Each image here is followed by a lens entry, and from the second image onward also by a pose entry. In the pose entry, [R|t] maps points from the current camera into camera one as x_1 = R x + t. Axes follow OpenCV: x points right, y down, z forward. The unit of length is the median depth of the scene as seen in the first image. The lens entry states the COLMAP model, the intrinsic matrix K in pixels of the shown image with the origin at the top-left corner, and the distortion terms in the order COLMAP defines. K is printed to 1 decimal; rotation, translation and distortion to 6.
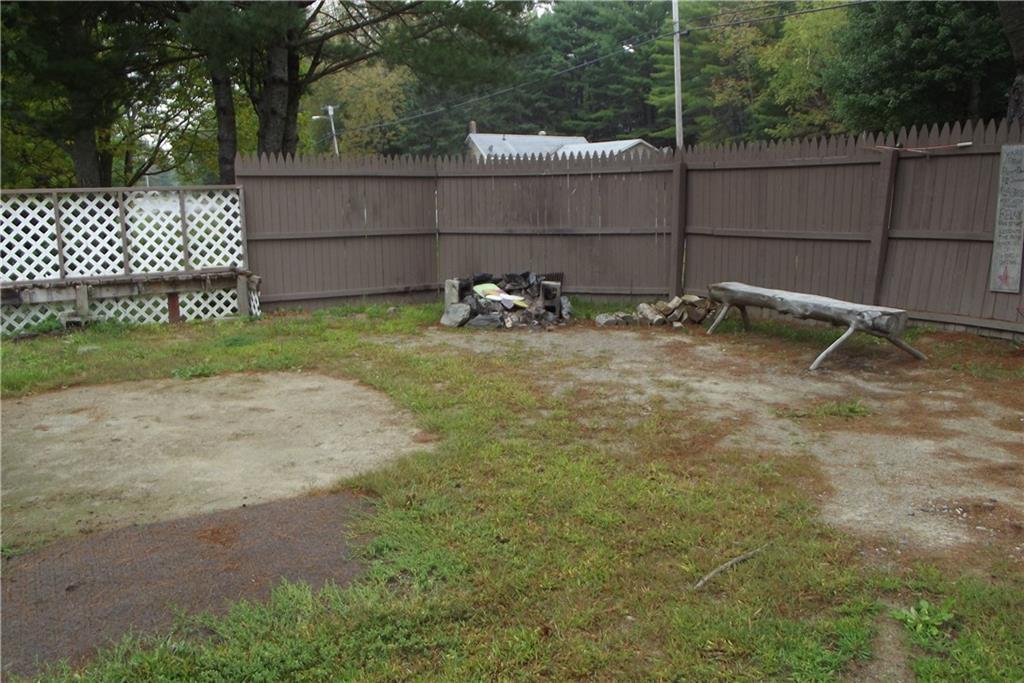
lens RADIAL K [[864.8, 0, 511.8], [0, 864.8, 358.2], [0, 0, 1]] dist [-0.009130, -0.003078]
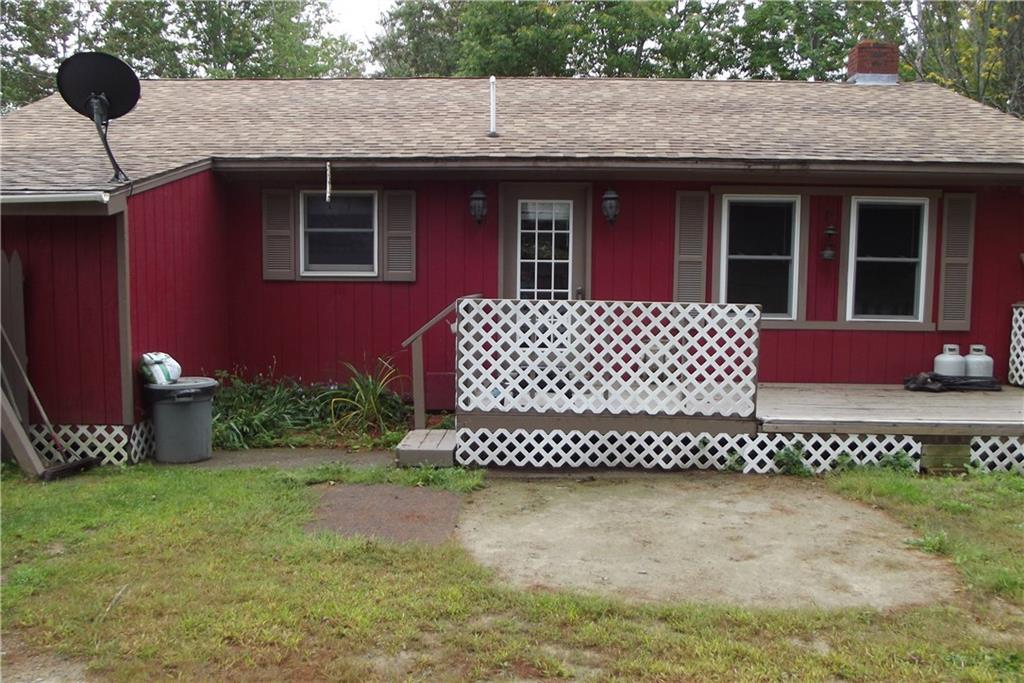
lens RADIAL K [[864.8, 0, 511.8], [0, 864.8, 358.2], [0, 0, 1]] dist [-0.009130, -0.003078]
pose [[-0.500725, 0.077418, -0.862138, 0.632356], [-0.184356, 0.963603, 0.193602, -0.289578], [0.845747, 0.255881, -0.468228, 1.242167]]
